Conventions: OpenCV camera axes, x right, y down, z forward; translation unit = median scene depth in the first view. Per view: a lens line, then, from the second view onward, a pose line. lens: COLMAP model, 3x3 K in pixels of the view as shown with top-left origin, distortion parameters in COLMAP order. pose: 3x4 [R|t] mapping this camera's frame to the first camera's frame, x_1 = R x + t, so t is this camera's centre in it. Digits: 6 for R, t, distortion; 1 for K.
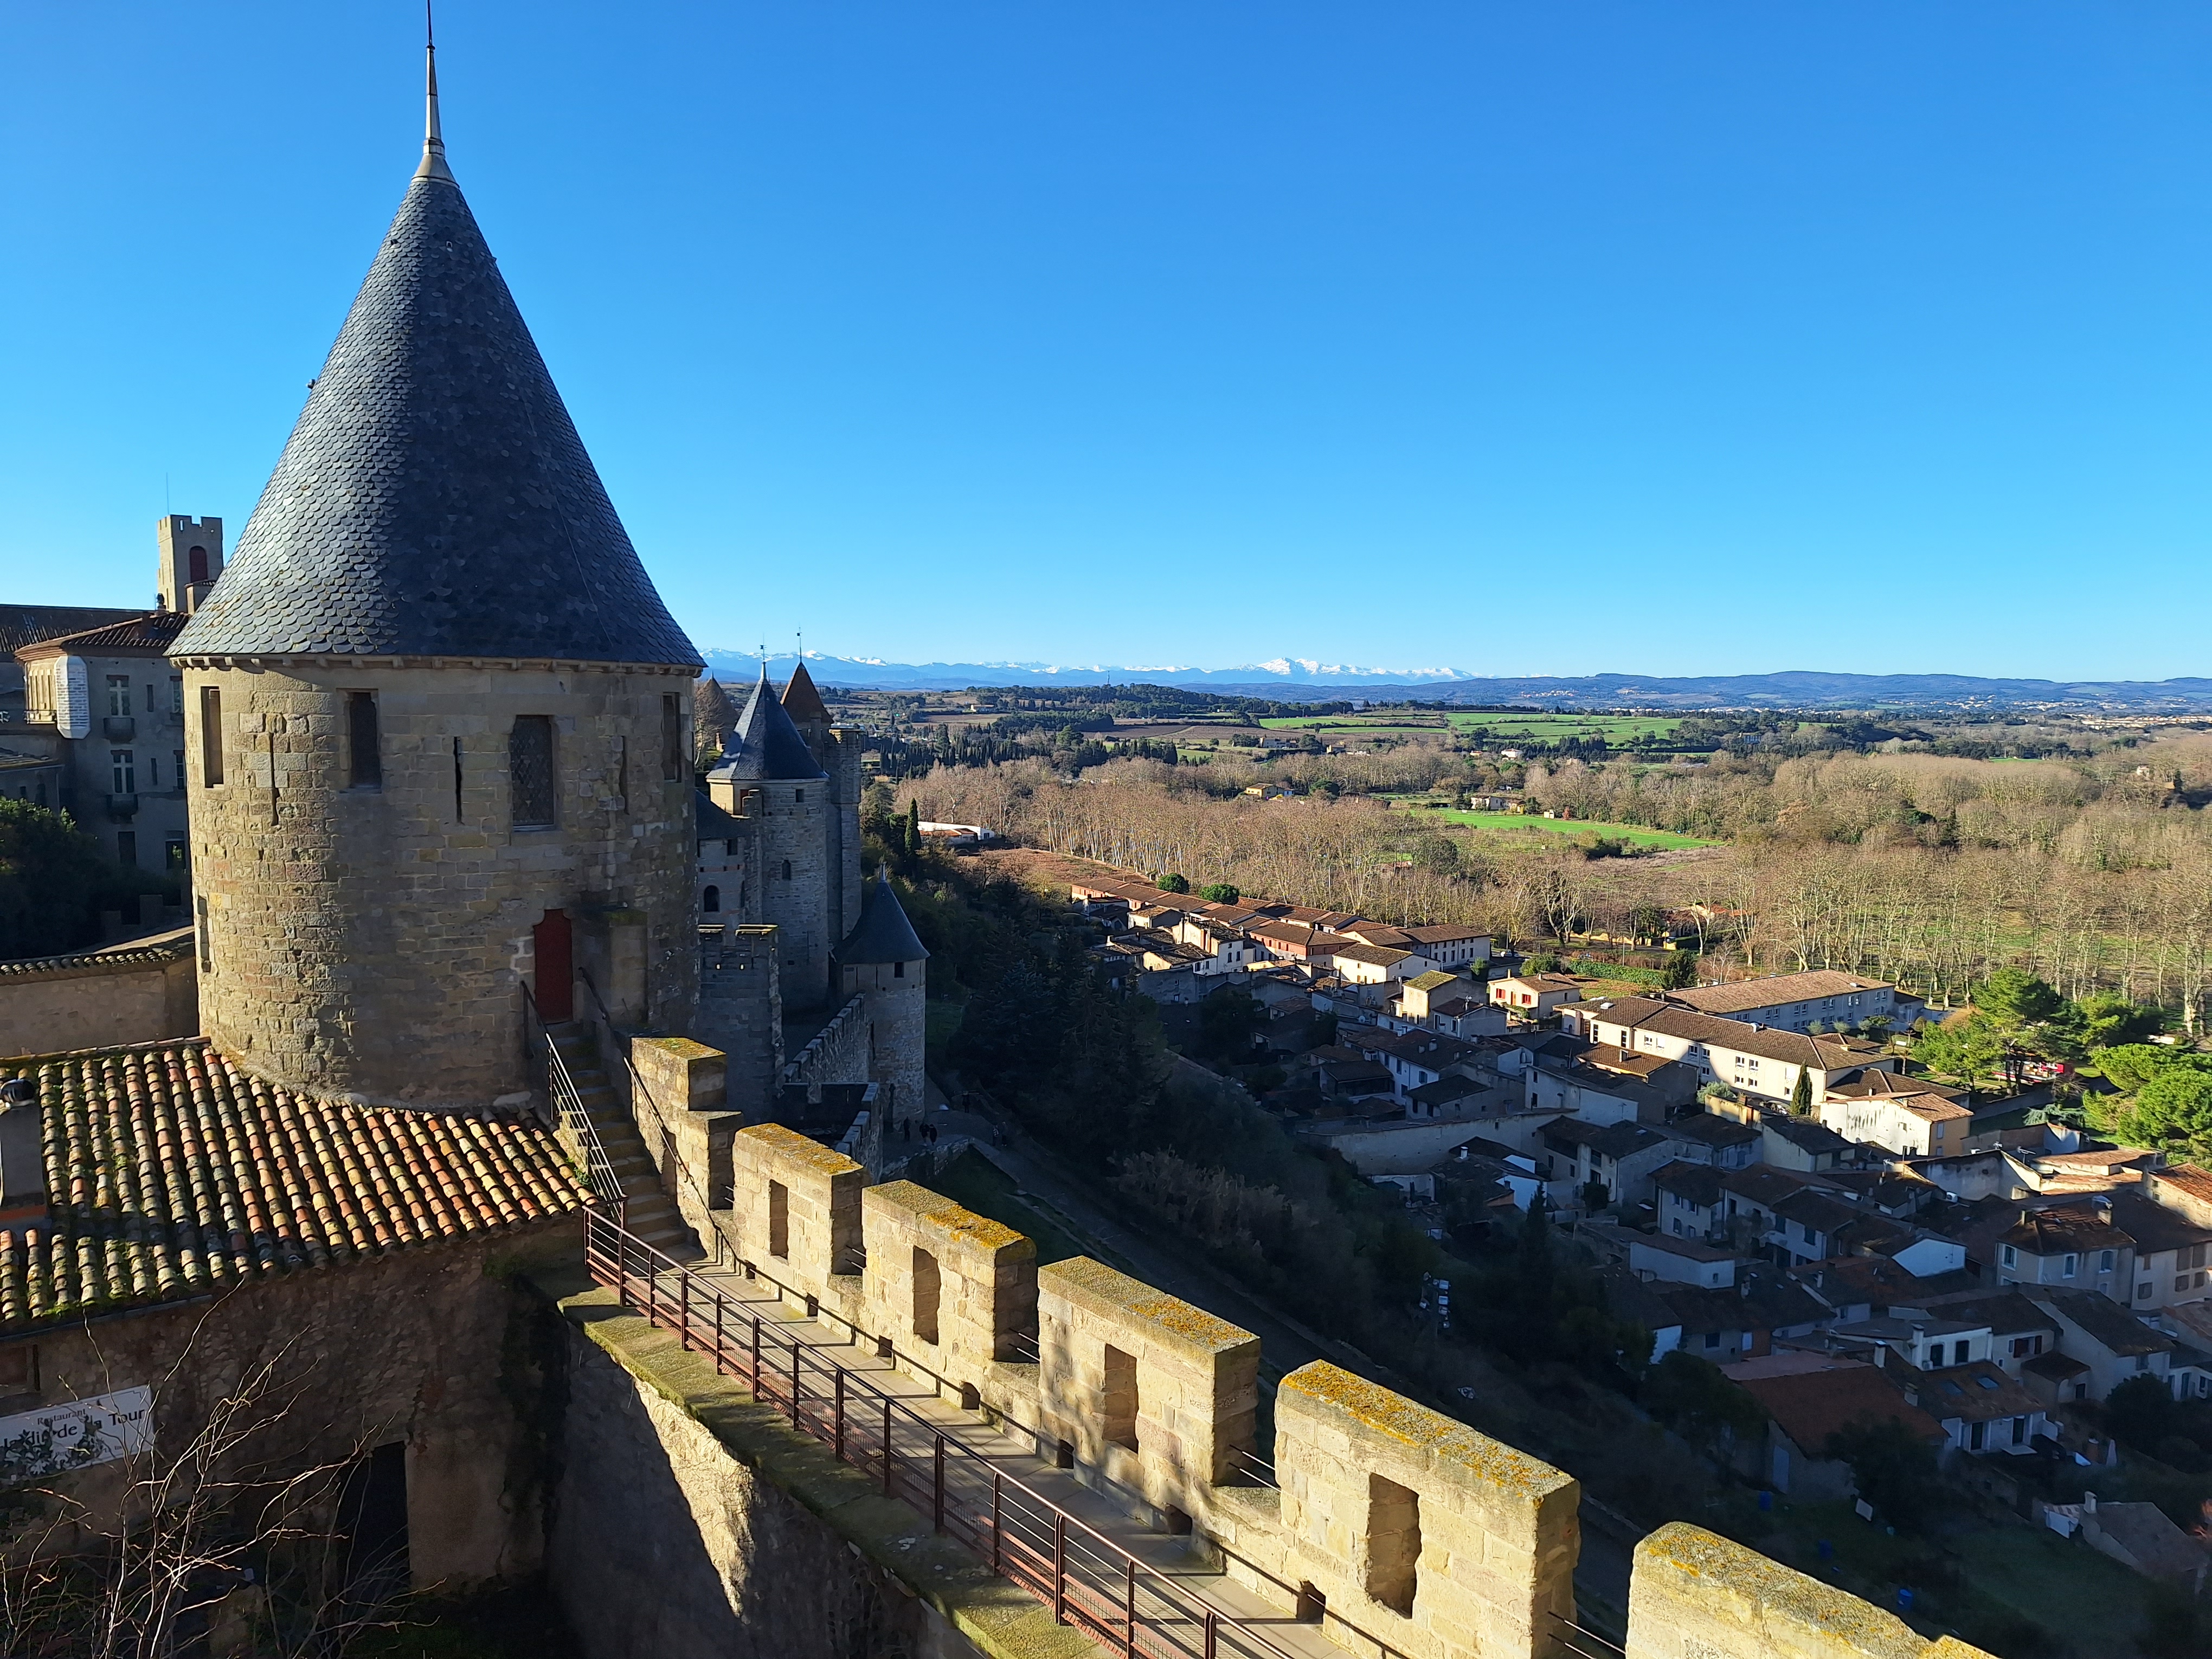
lens RADIAL K [[1514.3, 0, 1120.0], [0, 1514.3, 847.1], [0, 0, 1]] dist [0.098800, -0.132804]
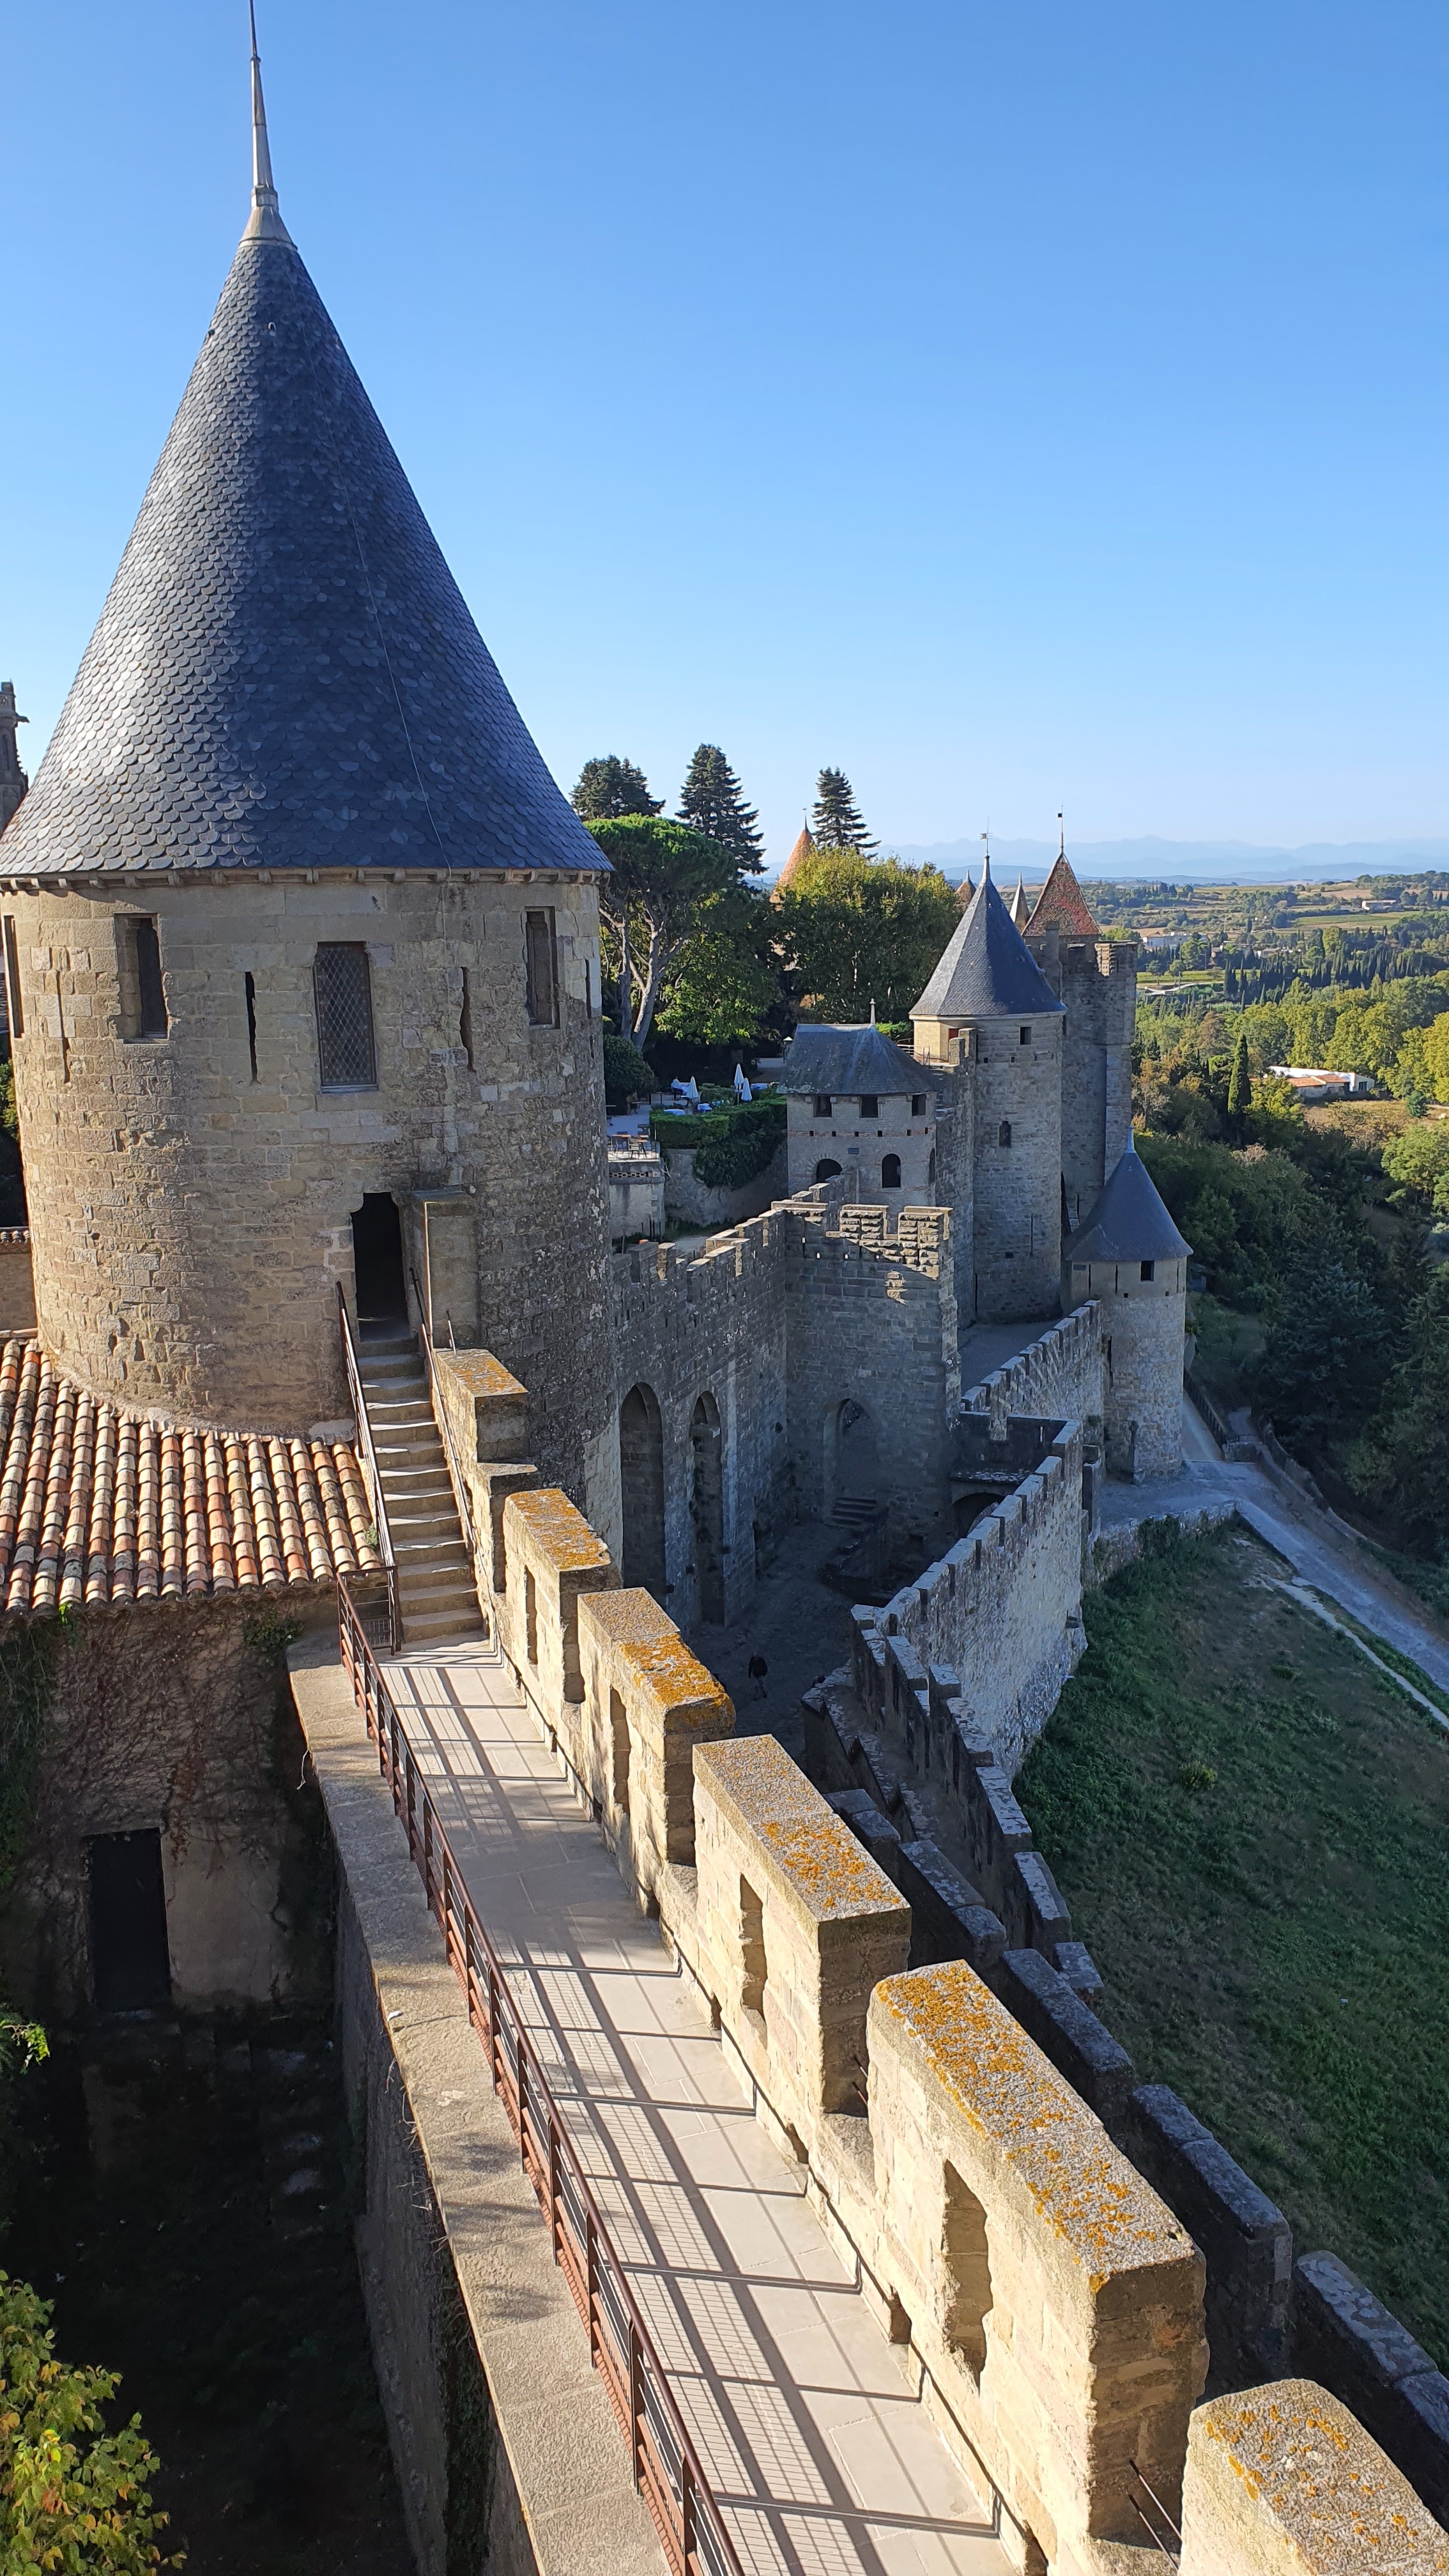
lens RADIAL K [[1966.1, 0, 736.9], [0, 1966.1, 1293.4], [0, 0, 1]] dist [0.238031, -0.786185]
pose [[0.921844, 0.045145, -0.384923, 0.199218], [-0.007591, 0.995105, 0.098528, -0.009898], [0.387487, -0.087905, 0.917674, 0.135526]]
